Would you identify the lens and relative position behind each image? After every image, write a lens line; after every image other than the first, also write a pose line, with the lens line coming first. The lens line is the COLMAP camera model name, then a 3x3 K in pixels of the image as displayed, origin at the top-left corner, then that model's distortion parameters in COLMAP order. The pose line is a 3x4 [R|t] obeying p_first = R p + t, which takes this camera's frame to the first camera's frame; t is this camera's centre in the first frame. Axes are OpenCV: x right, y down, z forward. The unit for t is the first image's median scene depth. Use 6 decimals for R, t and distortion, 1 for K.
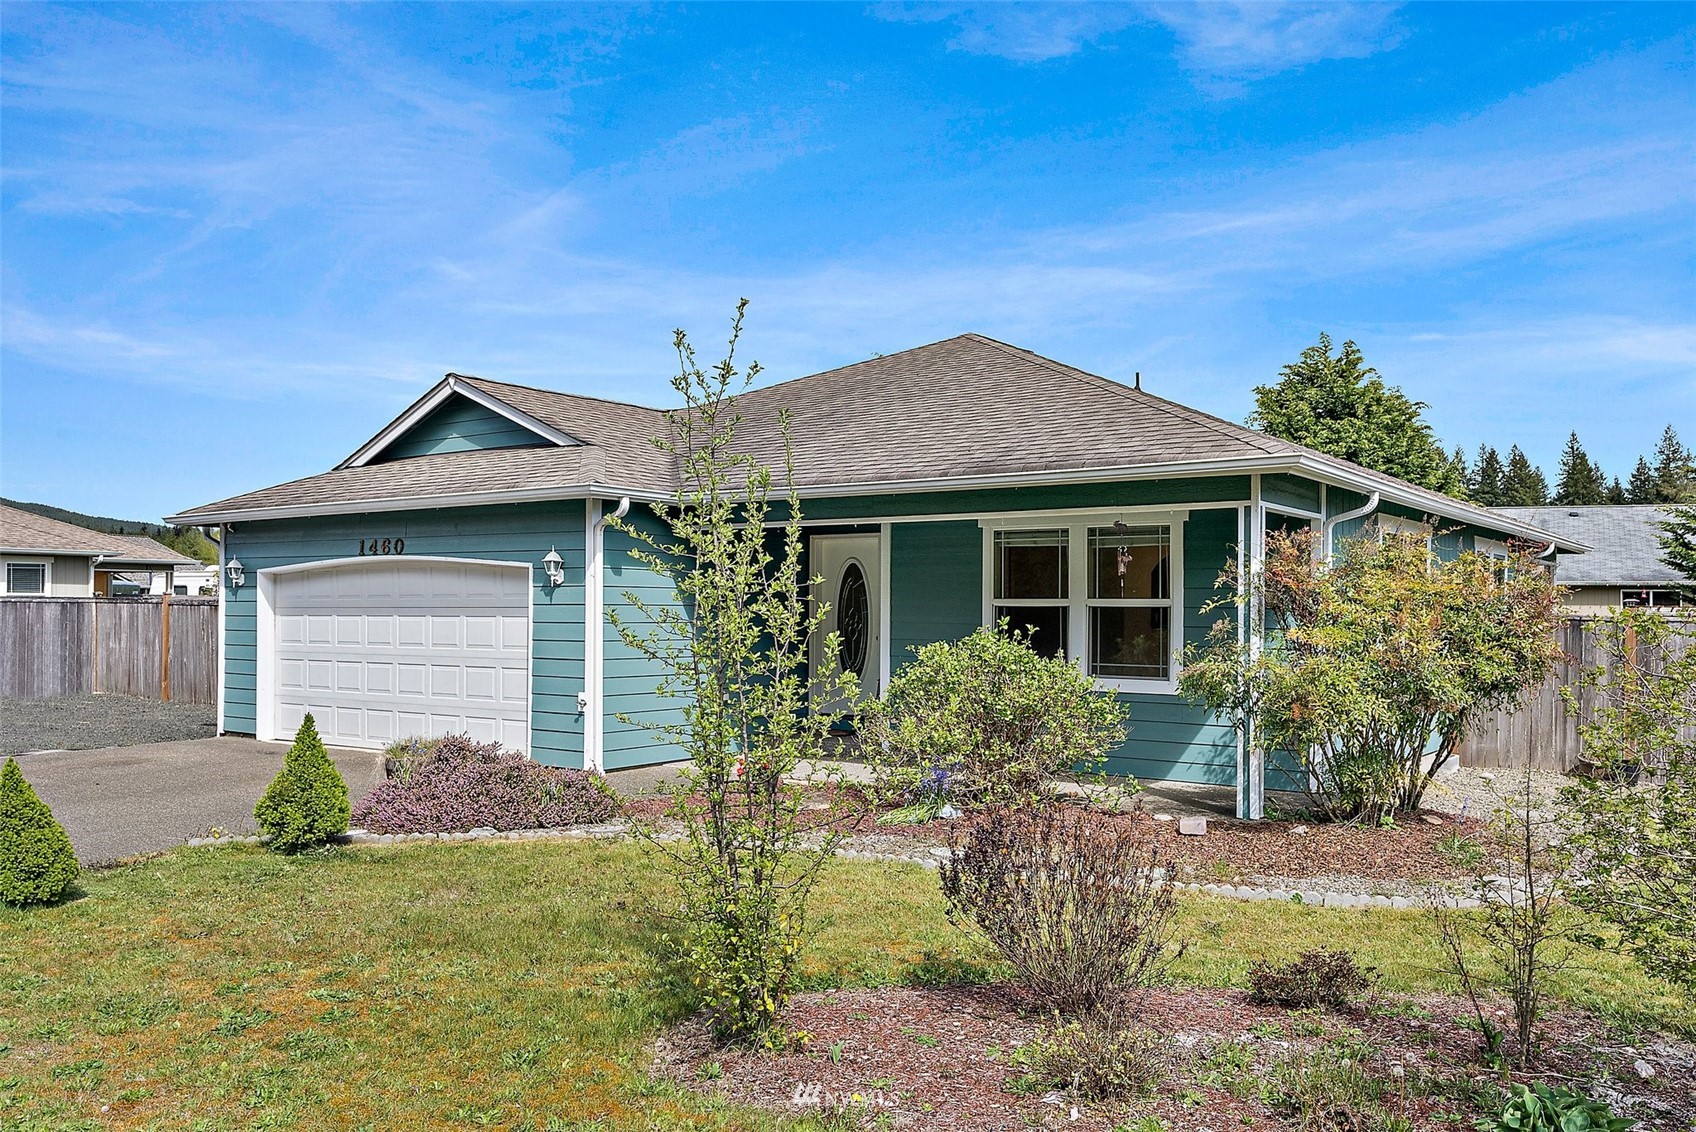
lens RADIAL K [[1347.6, 0, 804.2], [0, 1347.6, 582.1], [0, 0, 1]] dist [0.006000, 0.001247]
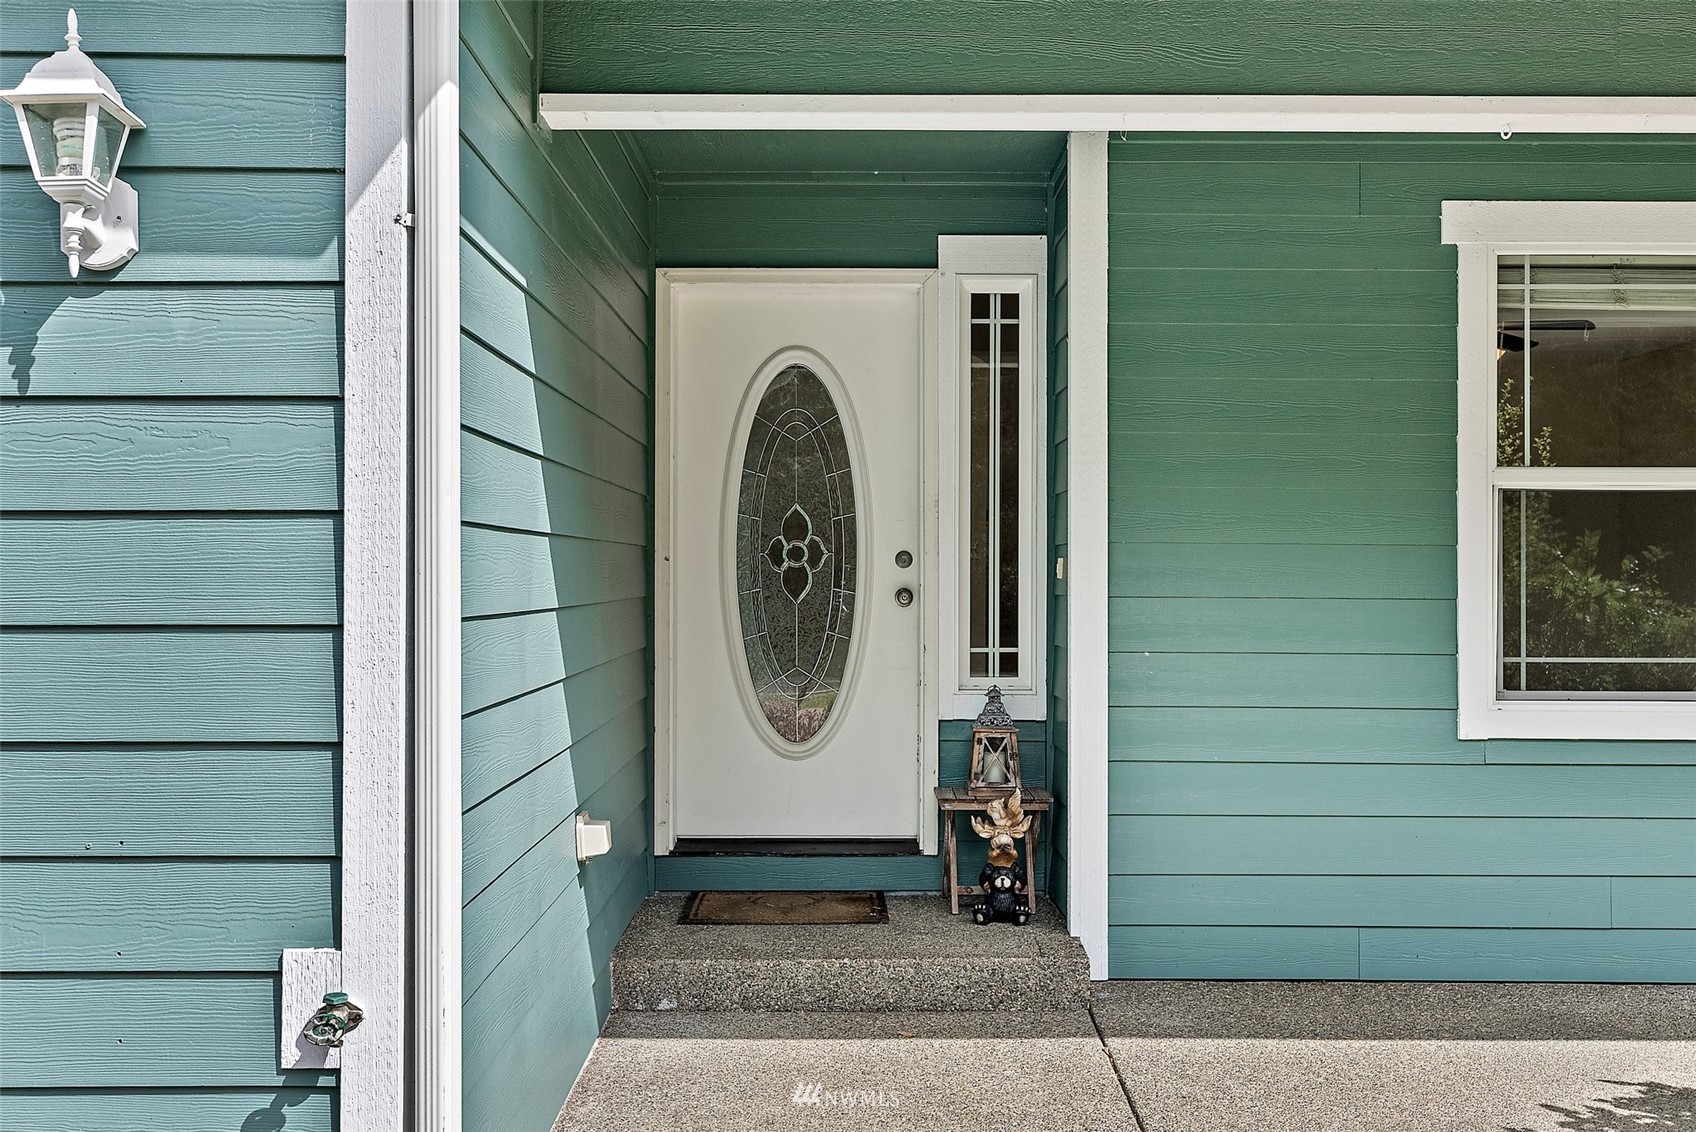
lens RADIAL K [[1663.0, 0, 848.0], [0, 1663.0, 566.0], [0, 0, 1]] dist [-0.004149, -0.001190]
pose [[0.793547, -0.000620, 0.608509, -0.210459], [-0.008750, 0.999884, 0.012429, 0.030343], [-0.608447, -0.015188, 0.793449, 0.723323]]
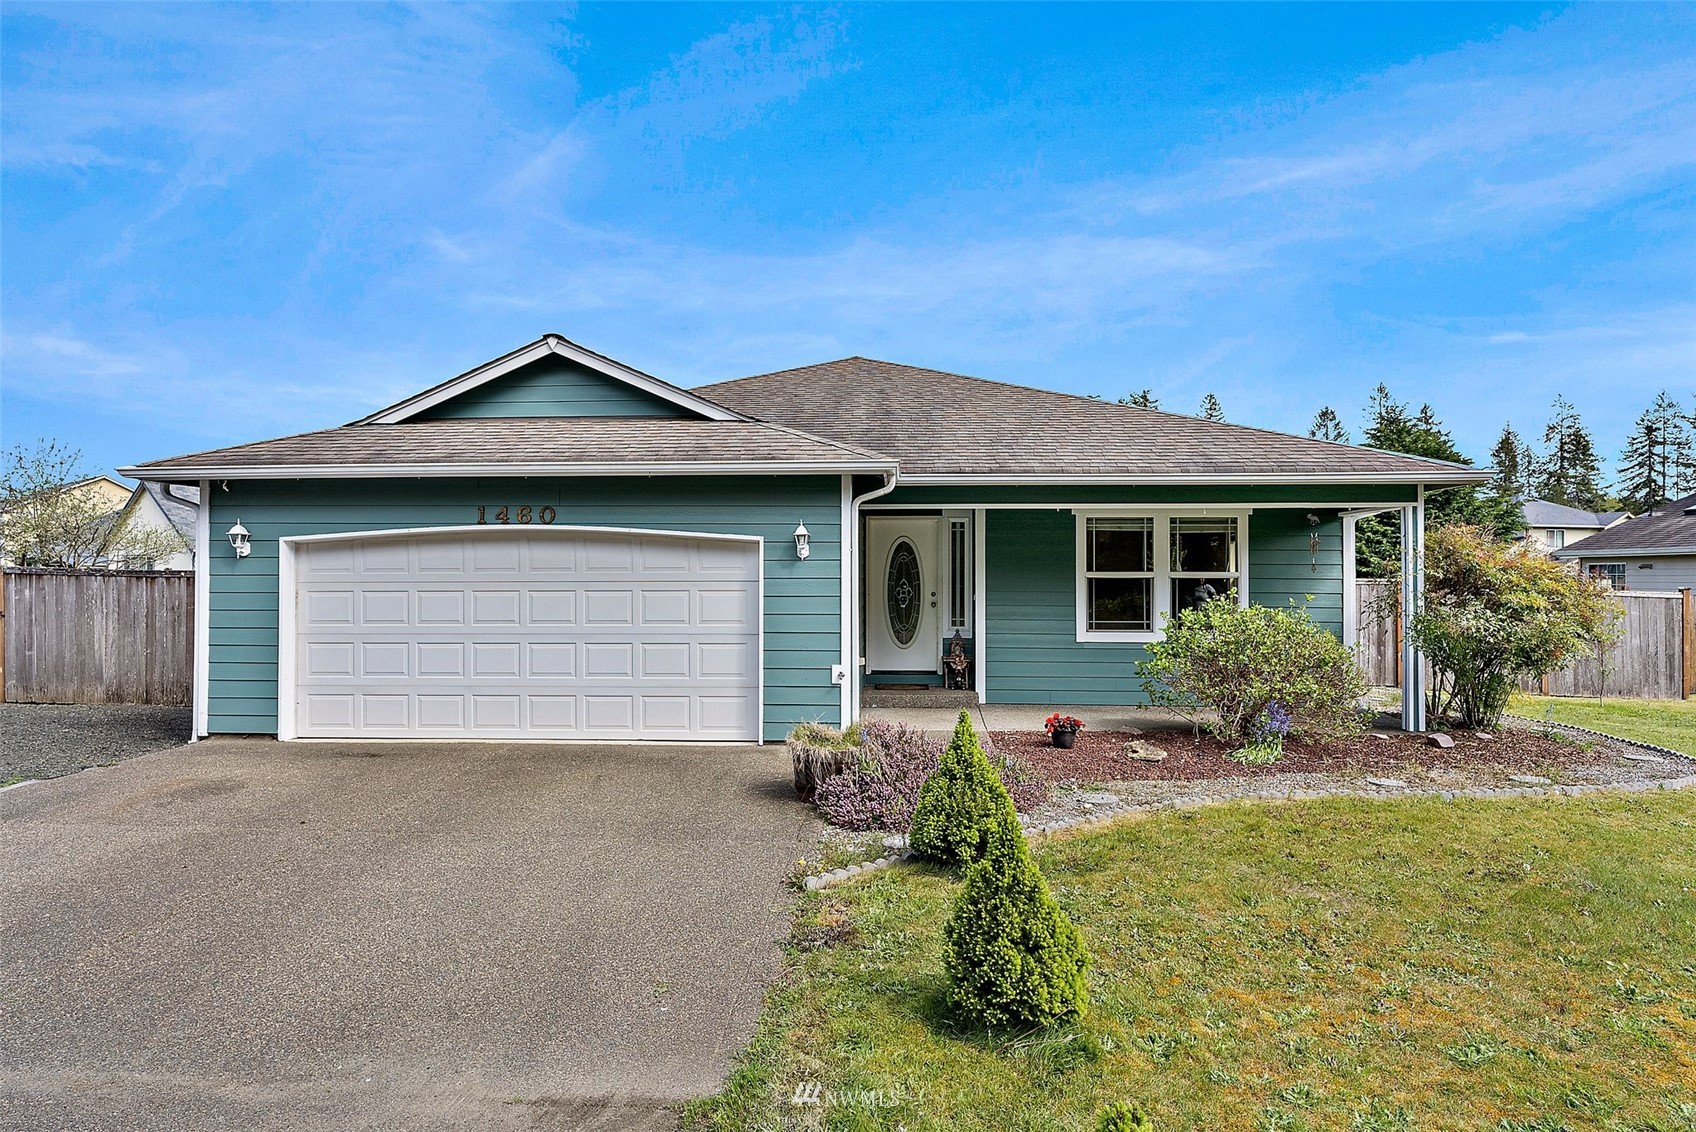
lens RADIAL K [[976.9, 0, 848.0], [0, 976.9, 566.0], [0, 0, 1]] dist [-0.005750, -0.000158]
pose [[0.829597, 0.002610, 0.558356, -0.512927], [-0.006787, 0.999962, 0.005410, 0.003123], [-0.558321, -0.008278, 0.829584, 0.343668]]
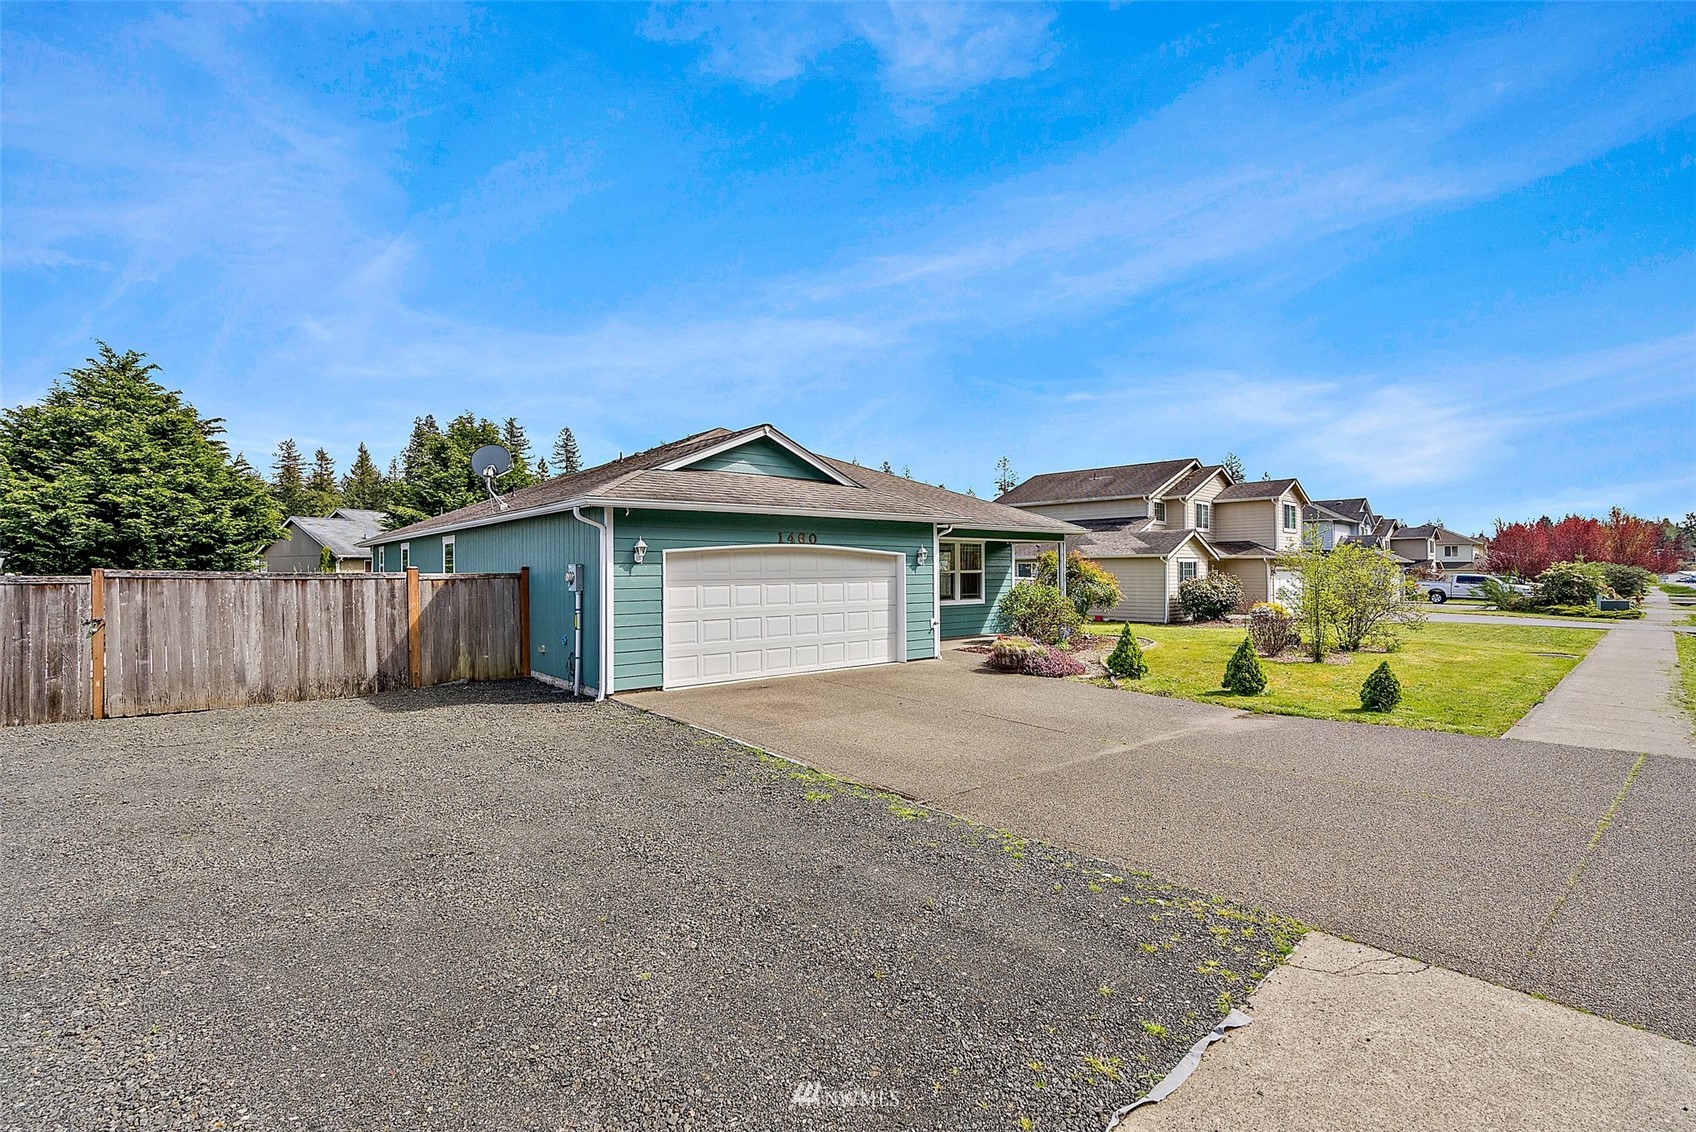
lens RADIAL K [[776.2, 0, 848.0], [0, 776.2, 566.0], [0, 0, 1]] dist [-0.020772, 0.018737]
pose [[0.218011, 0.000852, 0.975946, -1.189409], [-0.008727, 0.999961, 0.001077, 0.003470], [-0.975907, -0.008752, 0.218010, 0.783757]]
